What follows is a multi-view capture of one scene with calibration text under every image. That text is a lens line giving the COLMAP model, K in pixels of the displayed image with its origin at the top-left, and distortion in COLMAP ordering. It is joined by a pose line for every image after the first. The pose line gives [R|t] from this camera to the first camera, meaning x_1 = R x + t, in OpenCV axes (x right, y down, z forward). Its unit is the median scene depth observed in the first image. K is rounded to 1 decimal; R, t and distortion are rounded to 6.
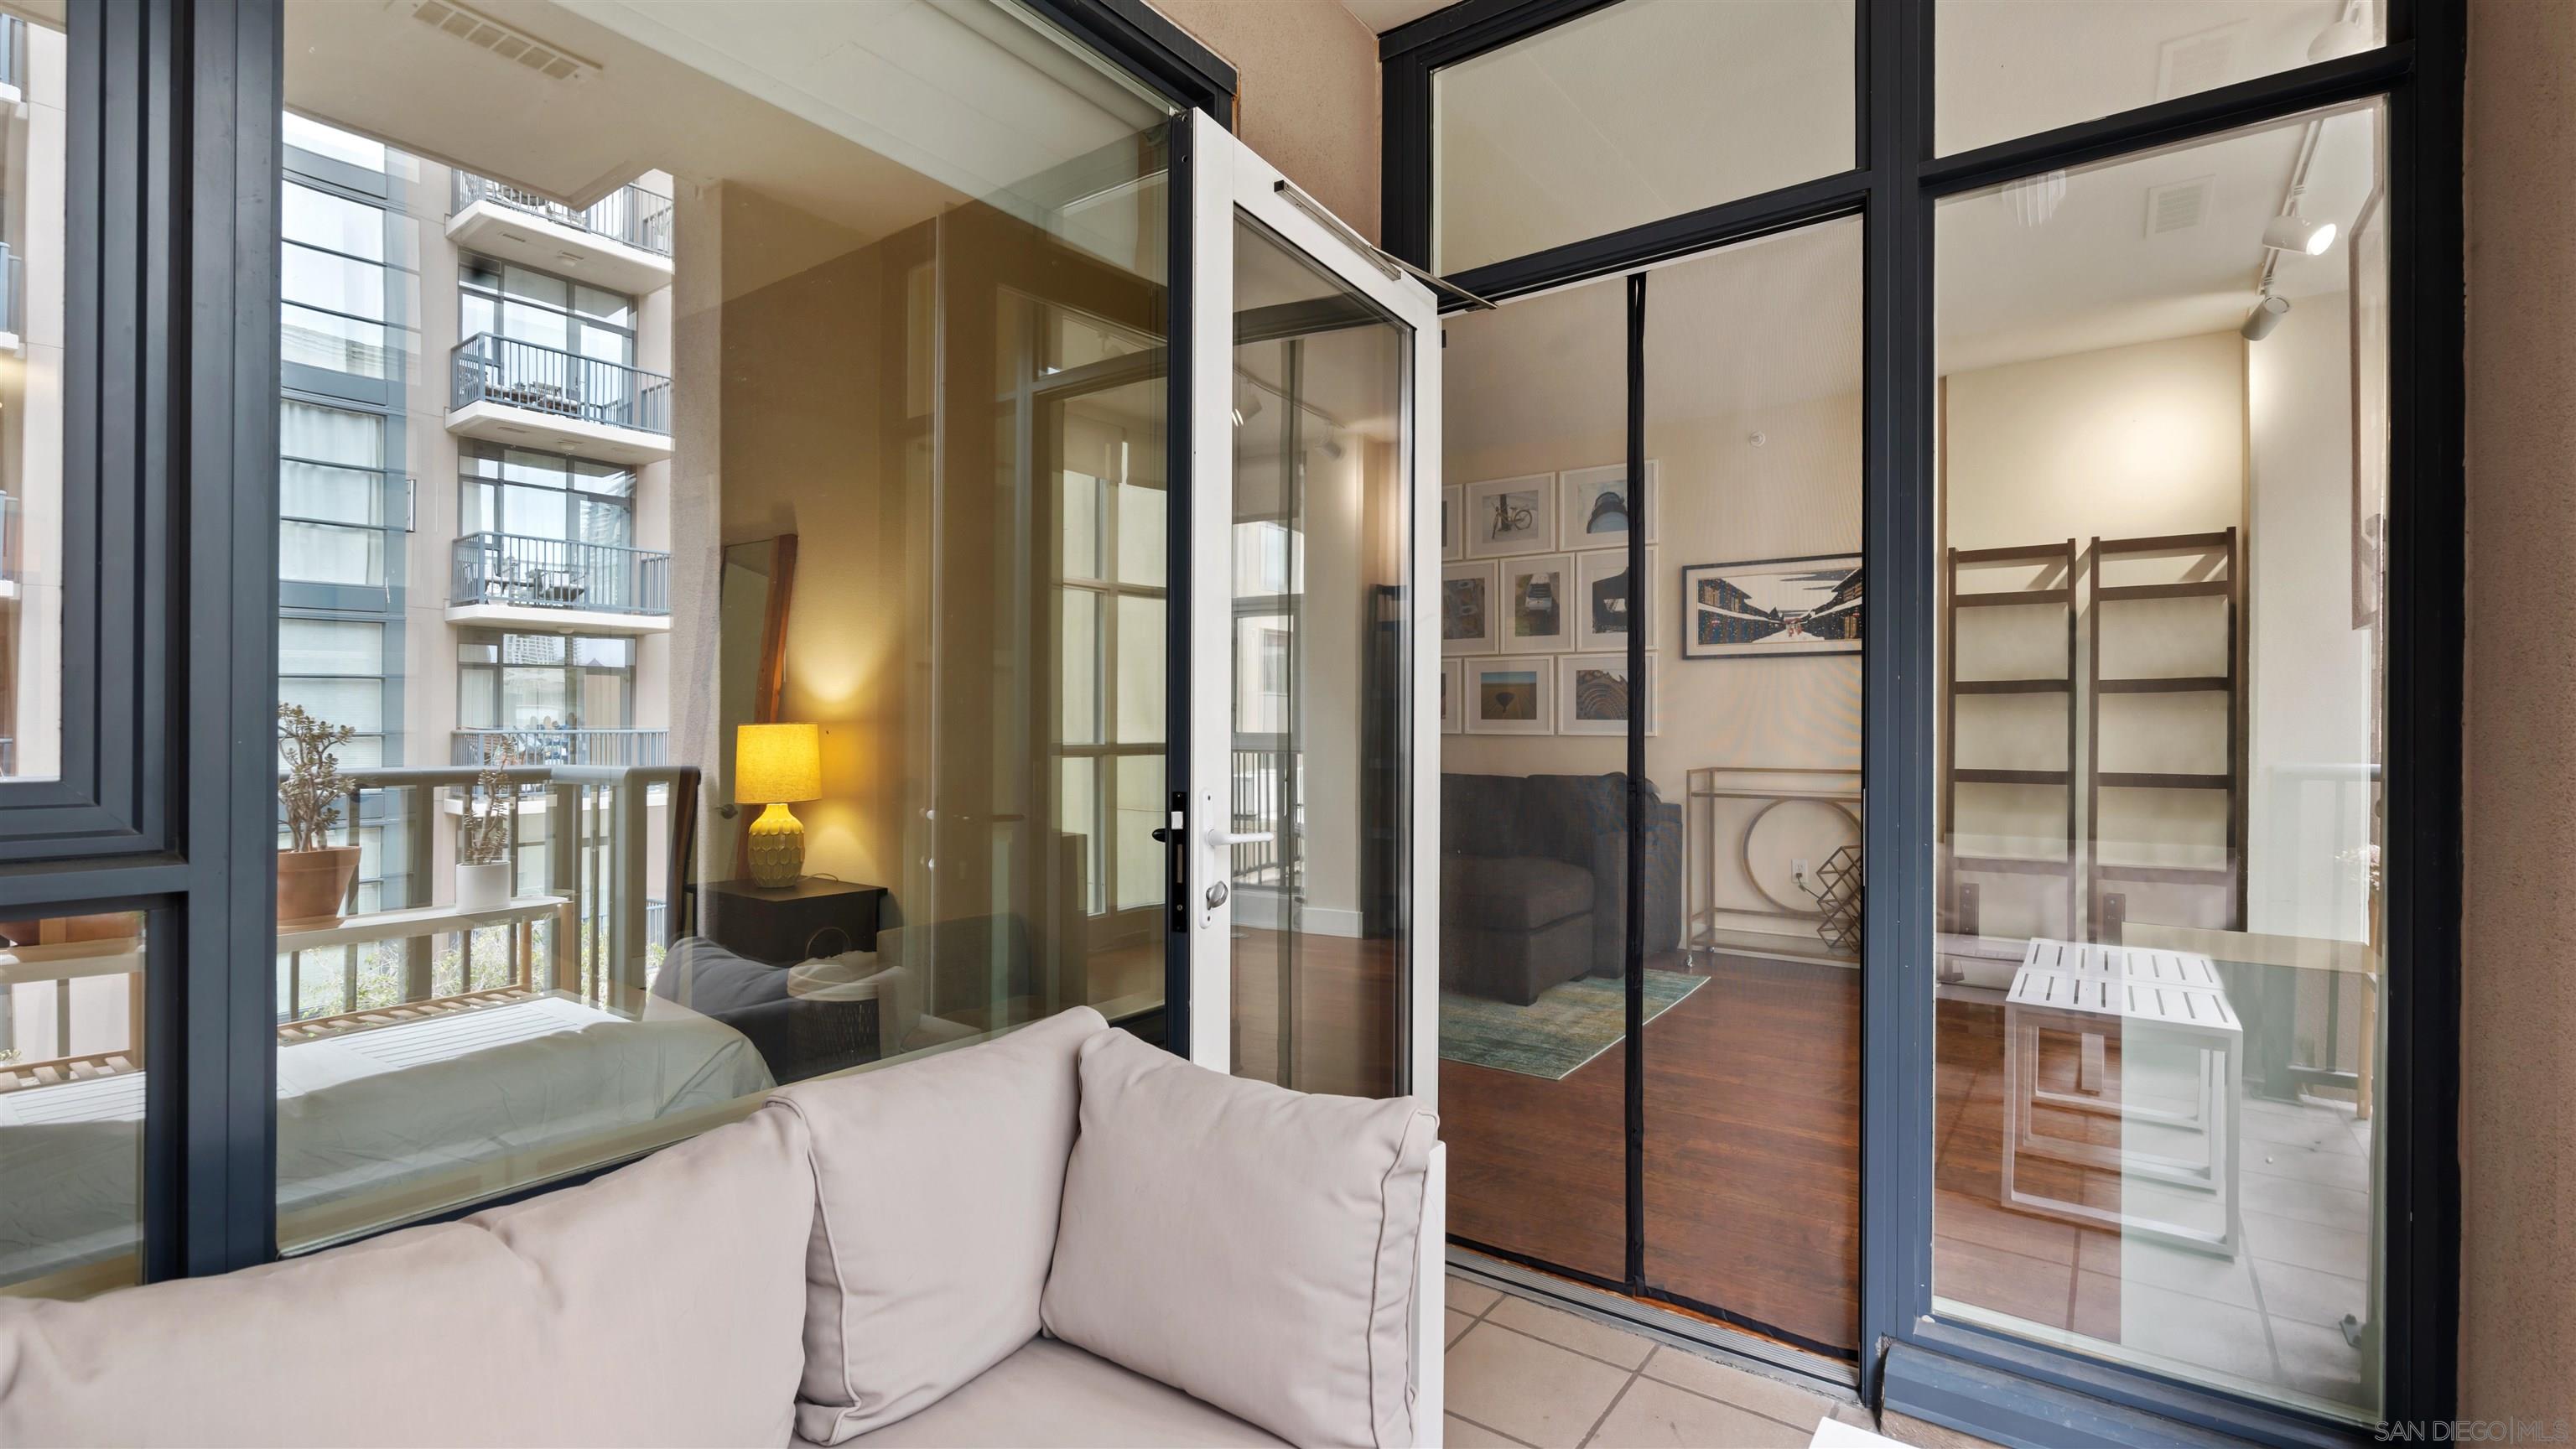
lens RADIAL K [[1162.4, 0, 1290.7], [0, 1162.4, 724.4], [0, 0, 1]] dist [-0.002352, 0.000291]
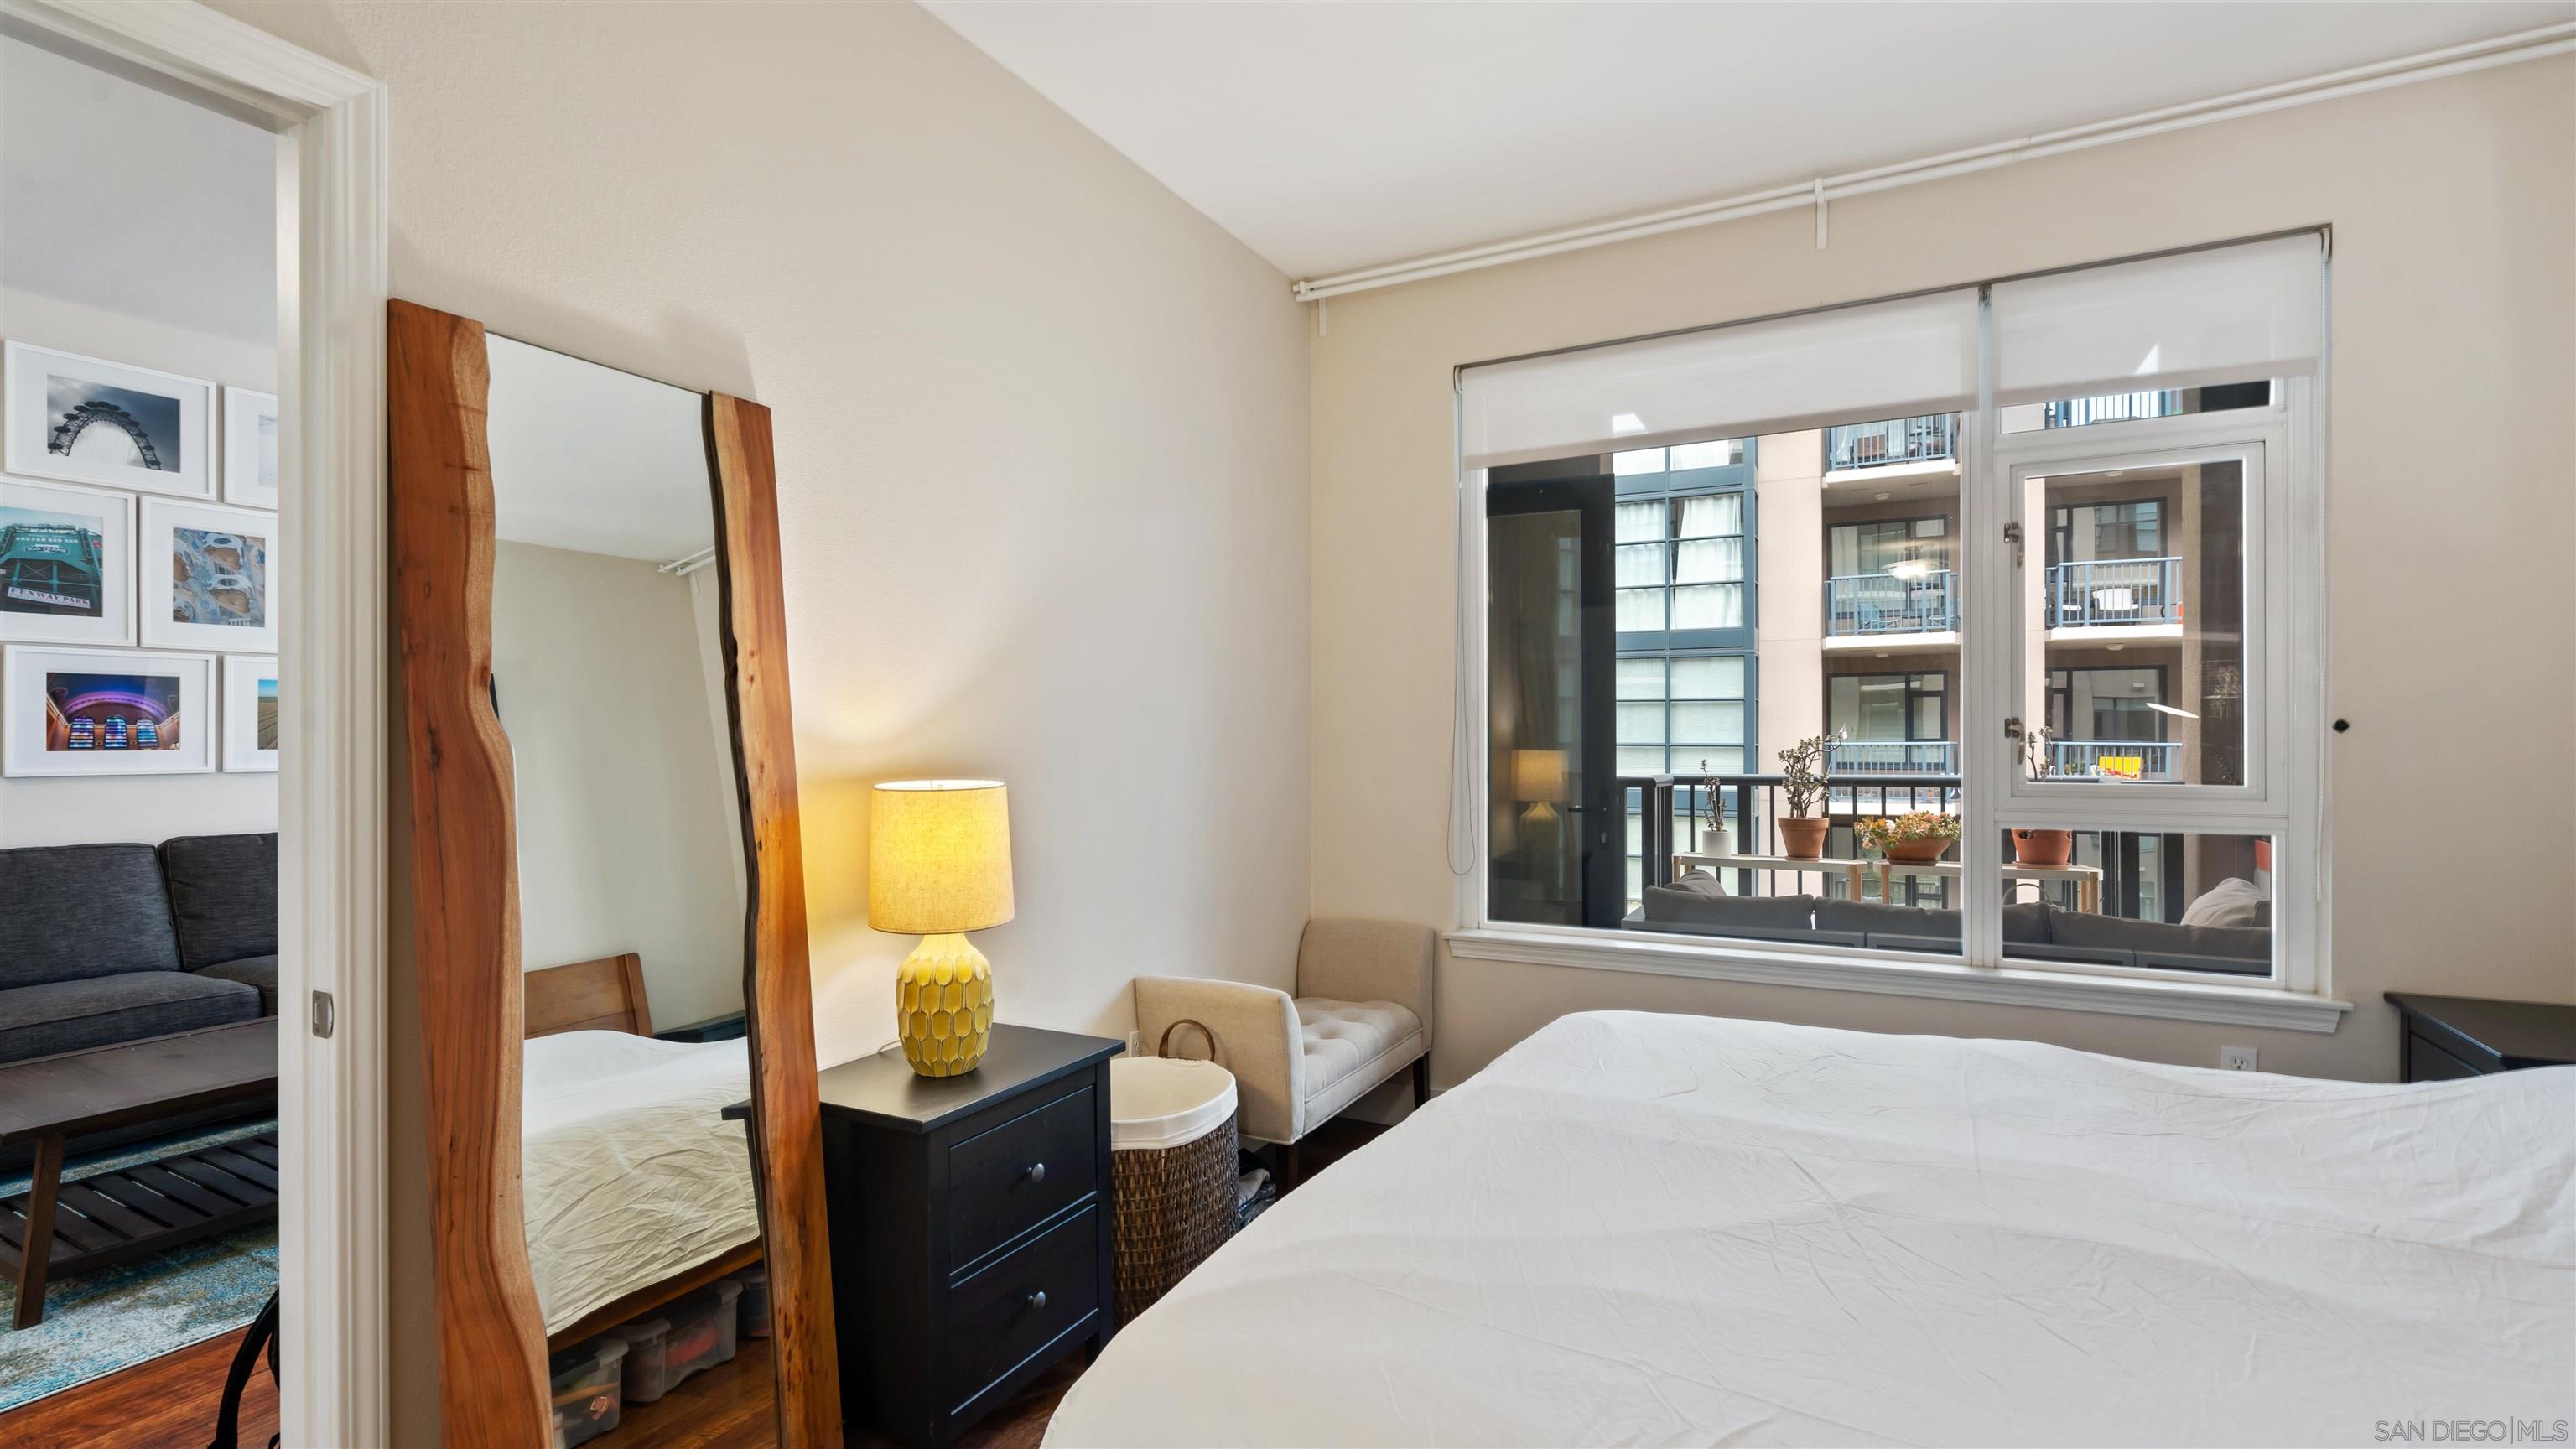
lens RADIAL K [[1158.9, 0, 1288.7], [0, 1158.9, 728.6], [0, 0, 1]] dist [0.001405, 0.000461]
pose [[-0.145603, -0.002919, 0.989339, -0.646946], [-0.000804, 0.999996, 0.002832, -0.020849], [-0.989343, -0.000383, -0.145605, 0.573694]]
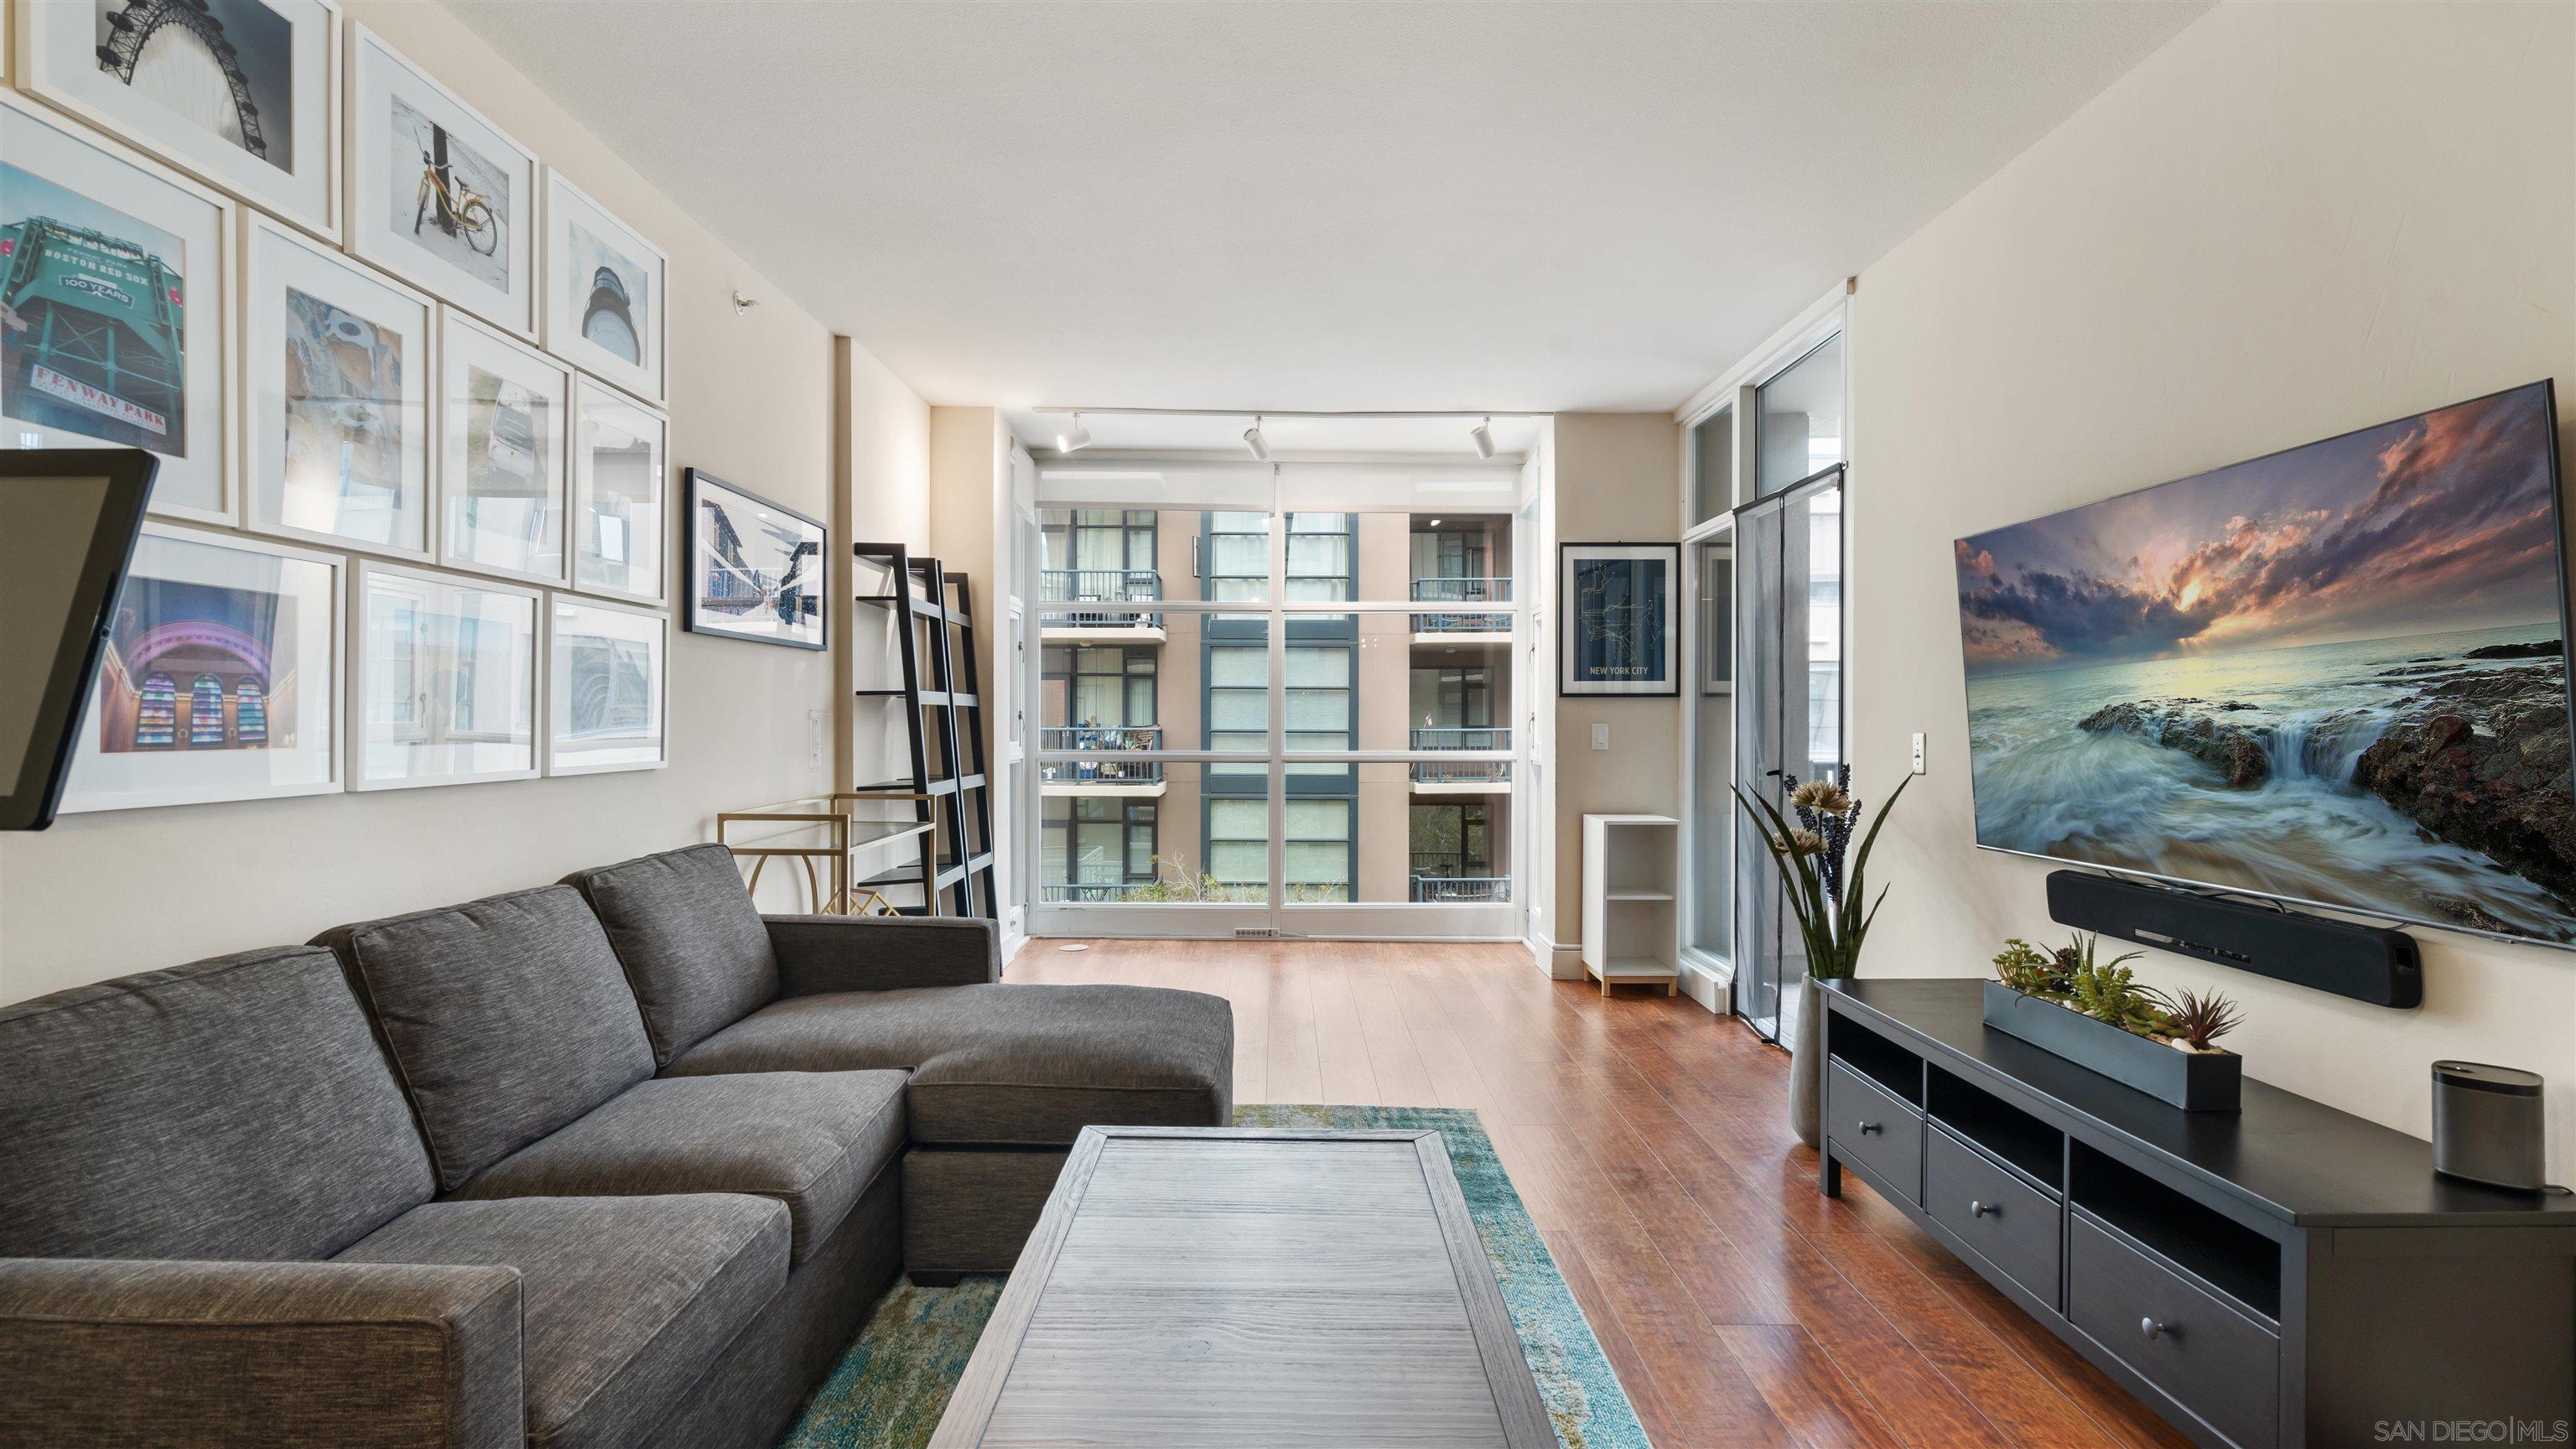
lens RADIAL K [[1162.4, 0, 1290.7], [0, 1162.4, 724.4], [0, 0, 1]] dist [-0.002352, 0.000291]
pose [[-0.591541, -0.011003, 0.806200, -0.299227], [-0.005906, 0.999939, 0.009314, -0.017229], [-0.806253, 0.000749, -0.591570, 1.104917]]
